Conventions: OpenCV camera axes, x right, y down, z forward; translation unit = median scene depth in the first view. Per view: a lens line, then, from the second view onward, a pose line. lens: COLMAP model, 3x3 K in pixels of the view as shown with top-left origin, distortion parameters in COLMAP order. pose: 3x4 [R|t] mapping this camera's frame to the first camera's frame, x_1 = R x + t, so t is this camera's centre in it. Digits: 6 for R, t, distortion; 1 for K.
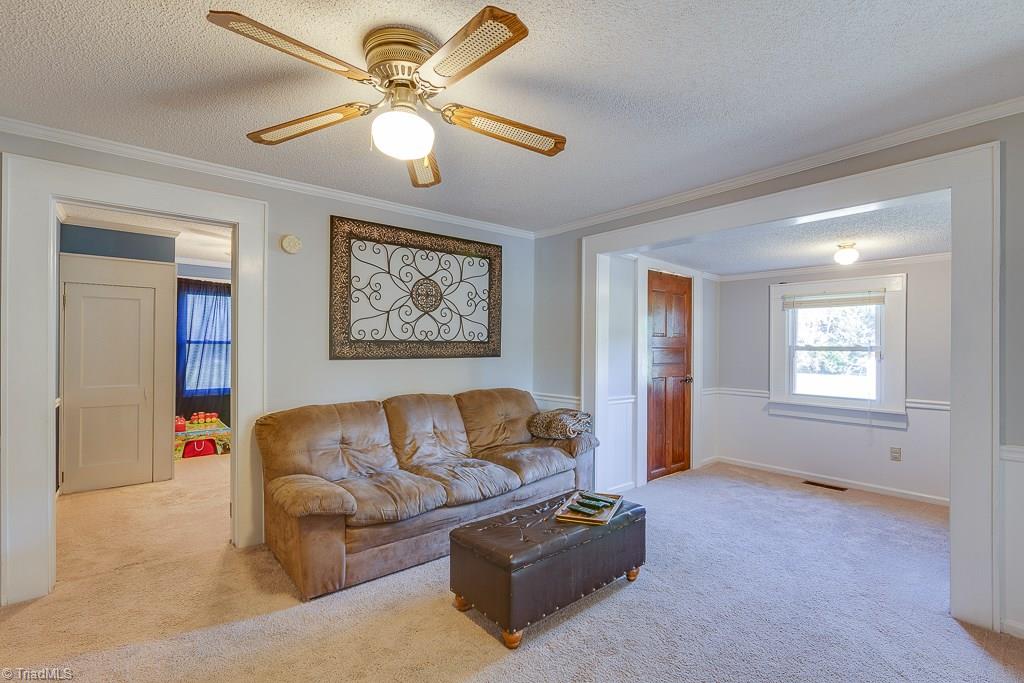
lens RADIAL K [[462.3, 0, 517.5], [0, 462.3, 343.8], [0, 0, 1]] dist [-0.002025, 0.000163]
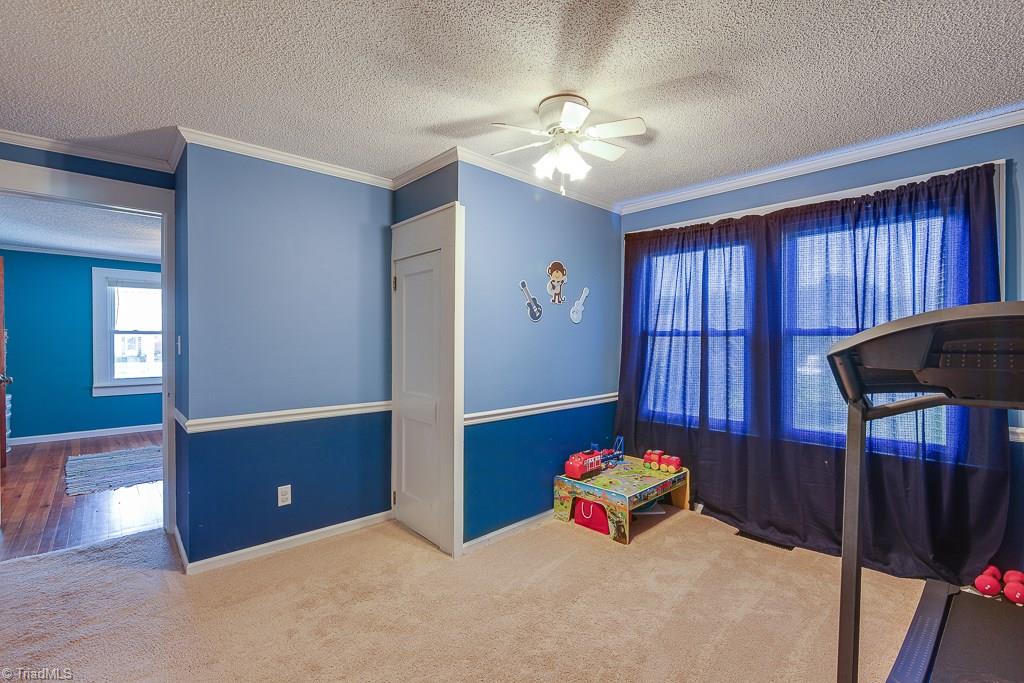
lens RADIAL K [[462.3, 0, 517.5], [0, 462.3, 343.8], [0, 0, 1]] dist [-0.002025, 0.000163]
pose [[0.053720, 0.007201, -0.998530, -0.098157], [0.004632, 0.999961, 0.007460, 0.004417], [0.998545, -0.005026, 0.053685, 0.787862]]
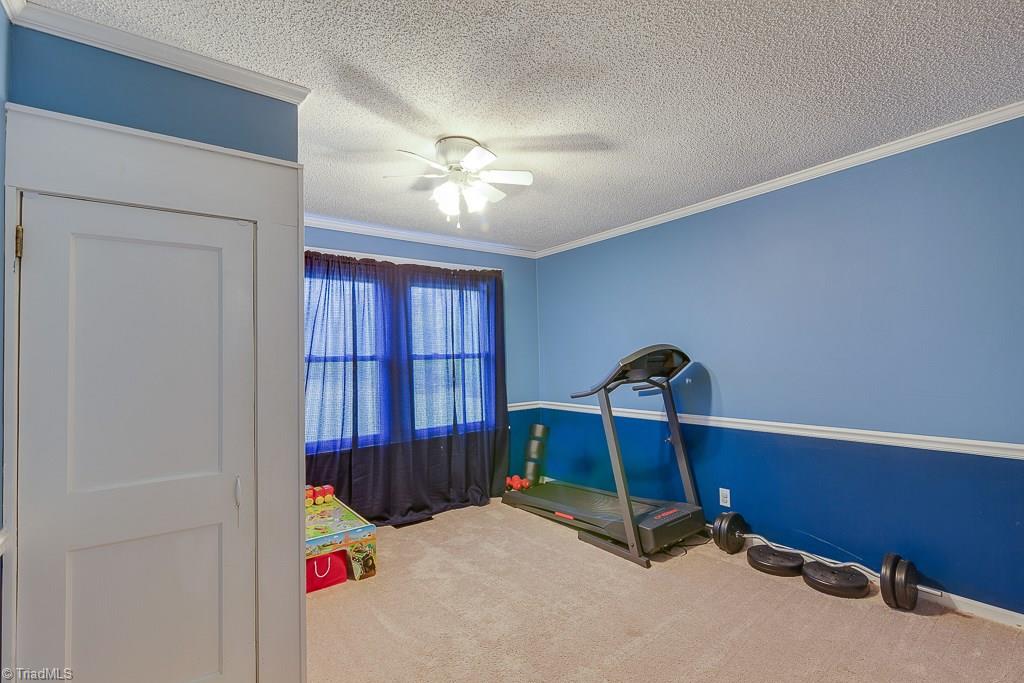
lens RADIAL K [[462.3, 0, 517.5], [0, 462.3, 343.8], [0, 0, 1]] dist [-0.002025, 0.000163]
pose [[0.998339, -0.030929, -0.048606, -0.400832], [0.029513, 0.999127, -0.029581, 0.001810], [0.049478, 0.028097, 0.998380, 0.455017]]
